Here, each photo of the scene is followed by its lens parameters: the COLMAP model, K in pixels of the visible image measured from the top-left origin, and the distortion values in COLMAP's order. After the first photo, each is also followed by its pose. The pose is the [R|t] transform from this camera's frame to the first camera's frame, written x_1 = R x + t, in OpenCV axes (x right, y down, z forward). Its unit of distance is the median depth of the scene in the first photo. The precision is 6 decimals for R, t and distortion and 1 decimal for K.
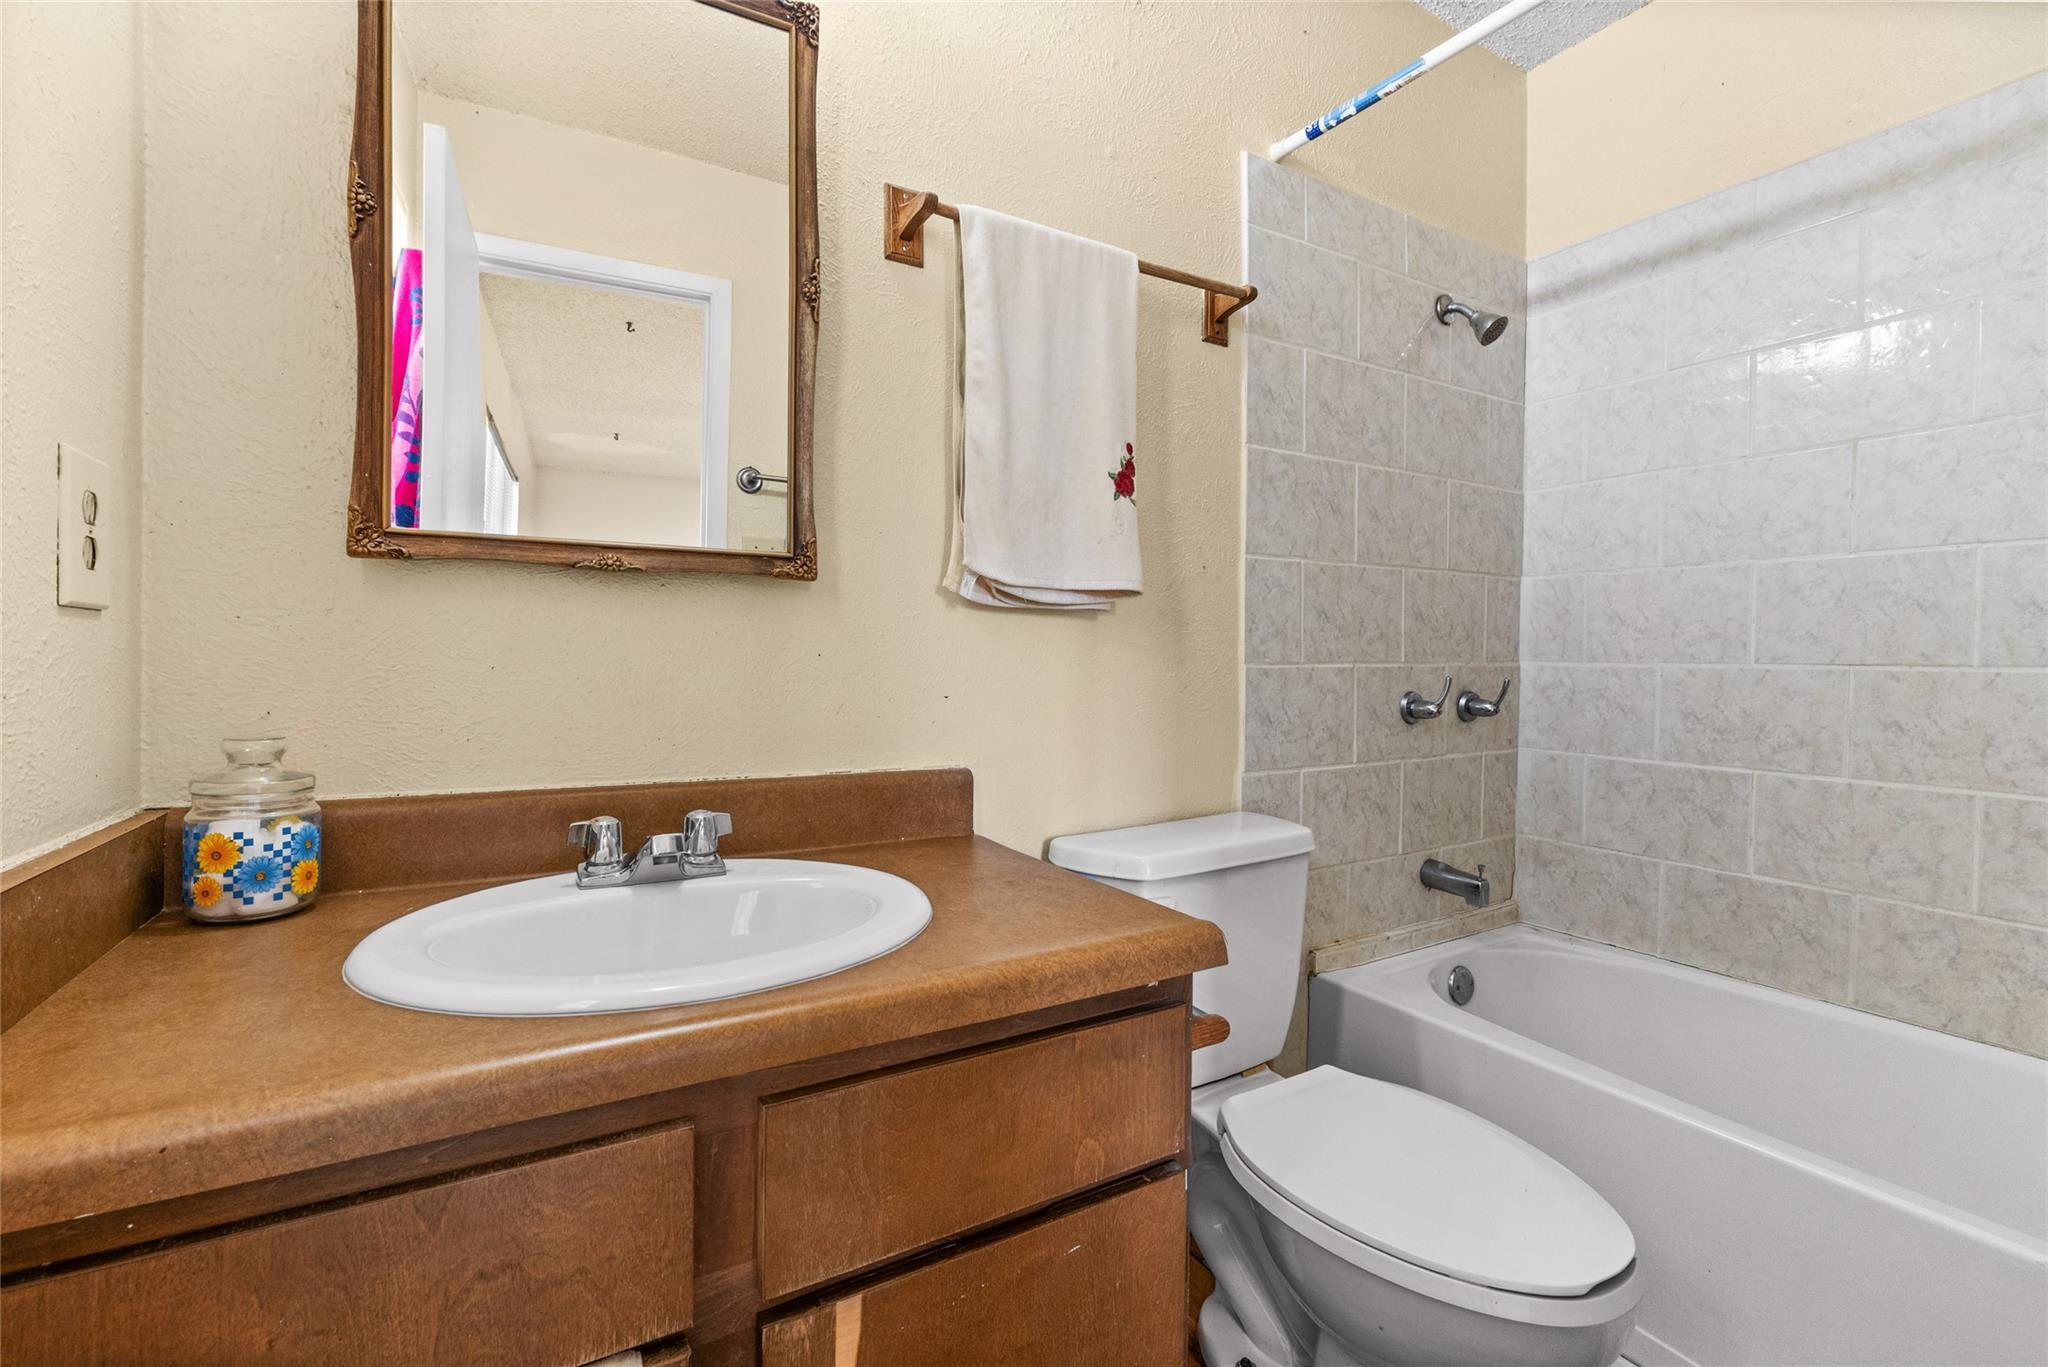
lens RADIAL K [[867.1, 0, 1021.8], [0, 867.1, 684.4], [0, 0, 1]] dist [-0.003647, 0.000062]
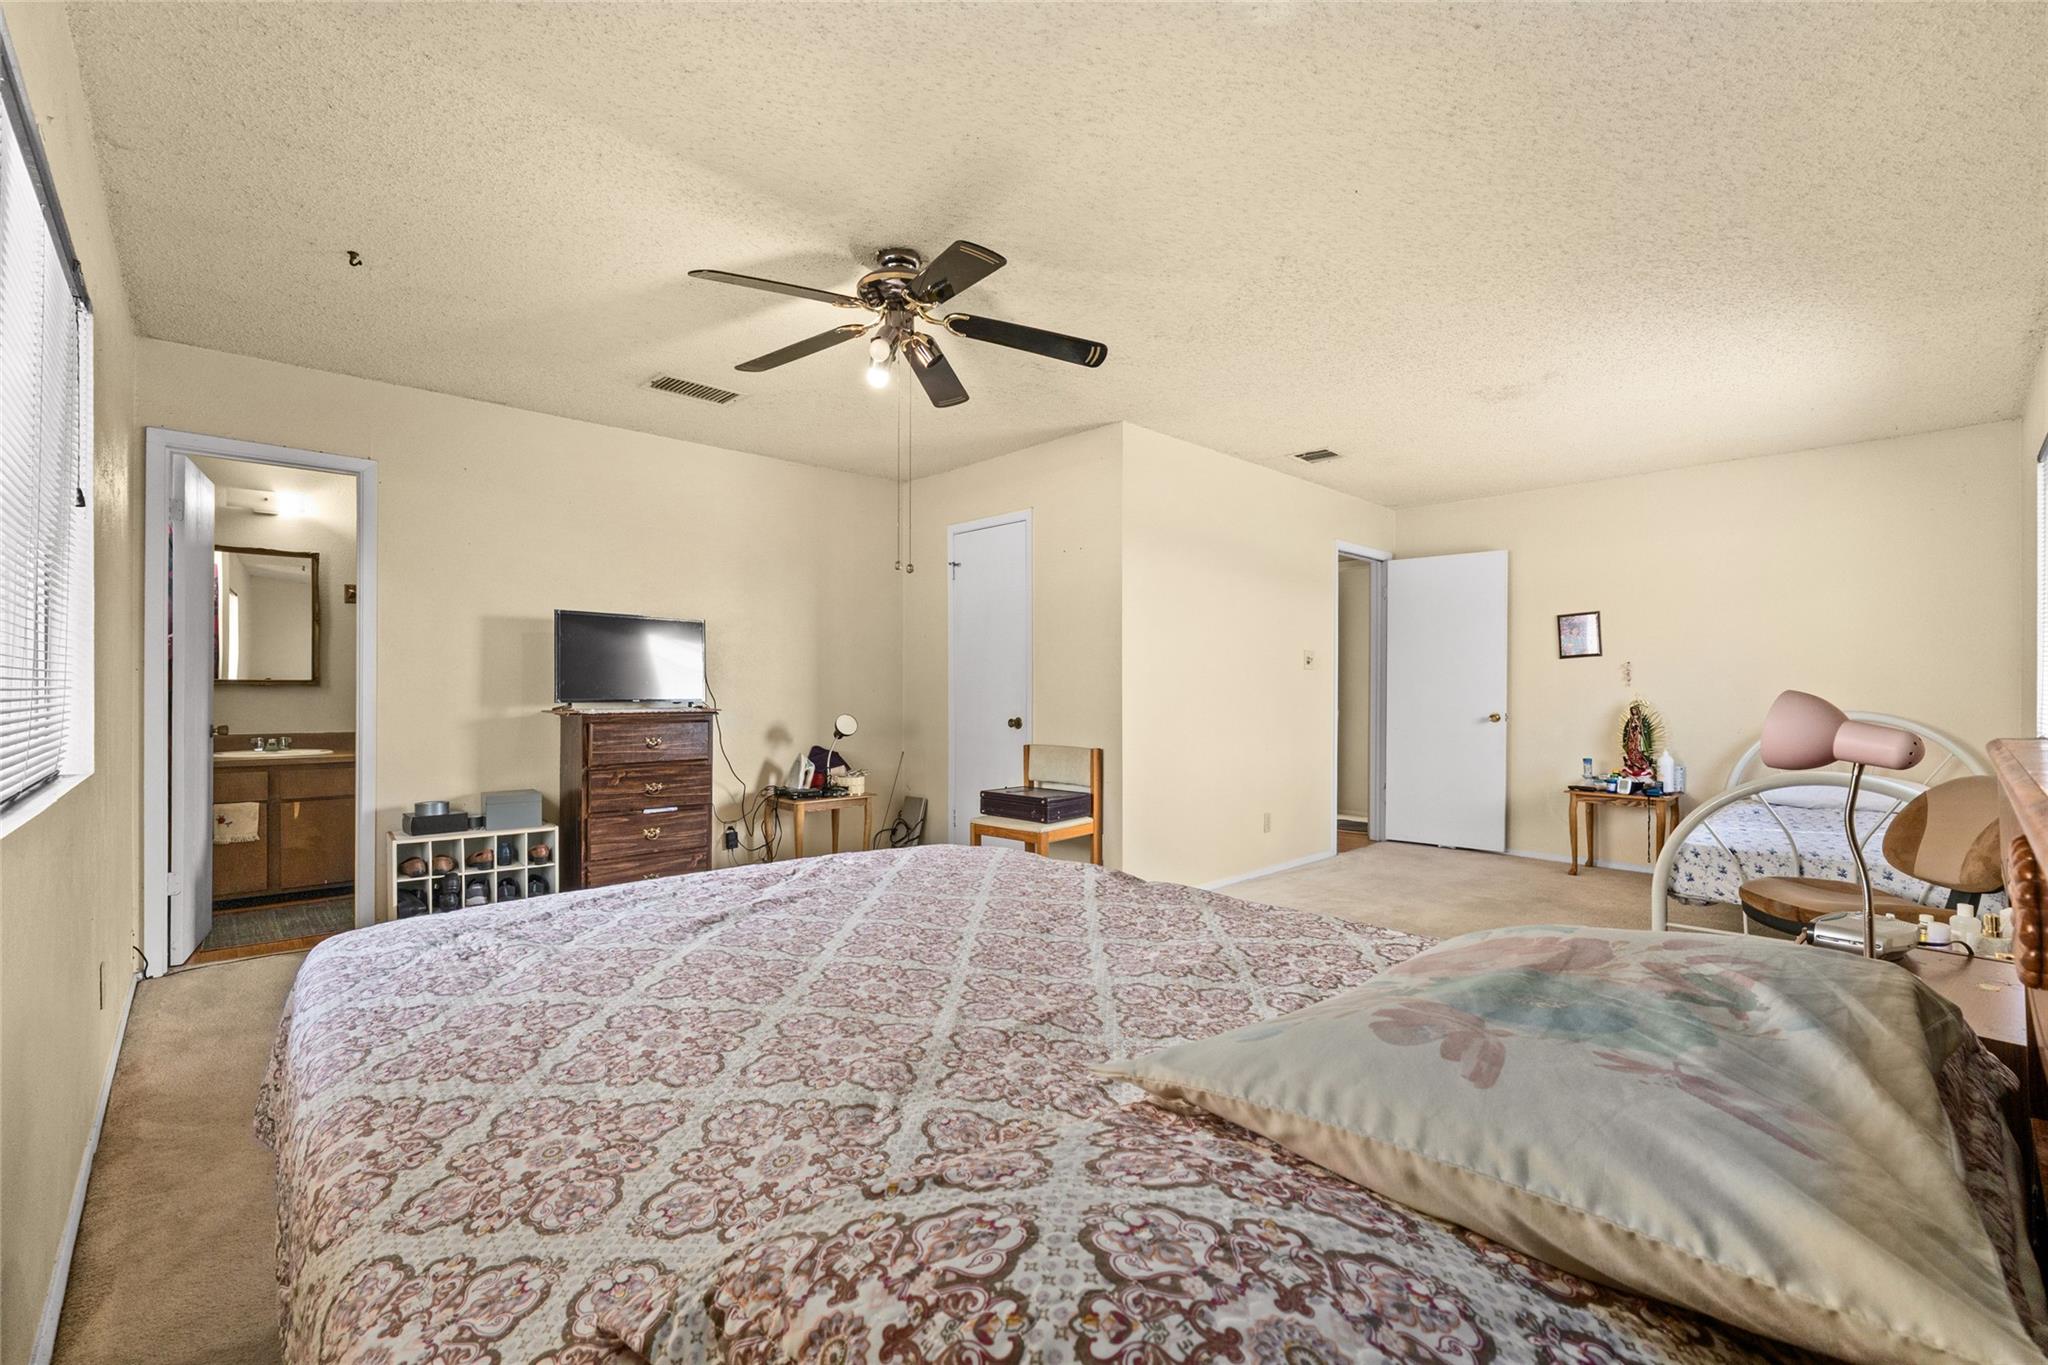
lens RADIAL K [[867.1, 0, 1022.9], [0, 867.1, 687.2], [0, 0, 1]] dist [-0.003647, 0.000062]
pose [[0.975027, -0.008701, 0.221918, 2.824403], [0.012117, 0.999828, -0.014036, -0.012342], [-0.221758, 0.016375, 0.974964, -5.041005]]
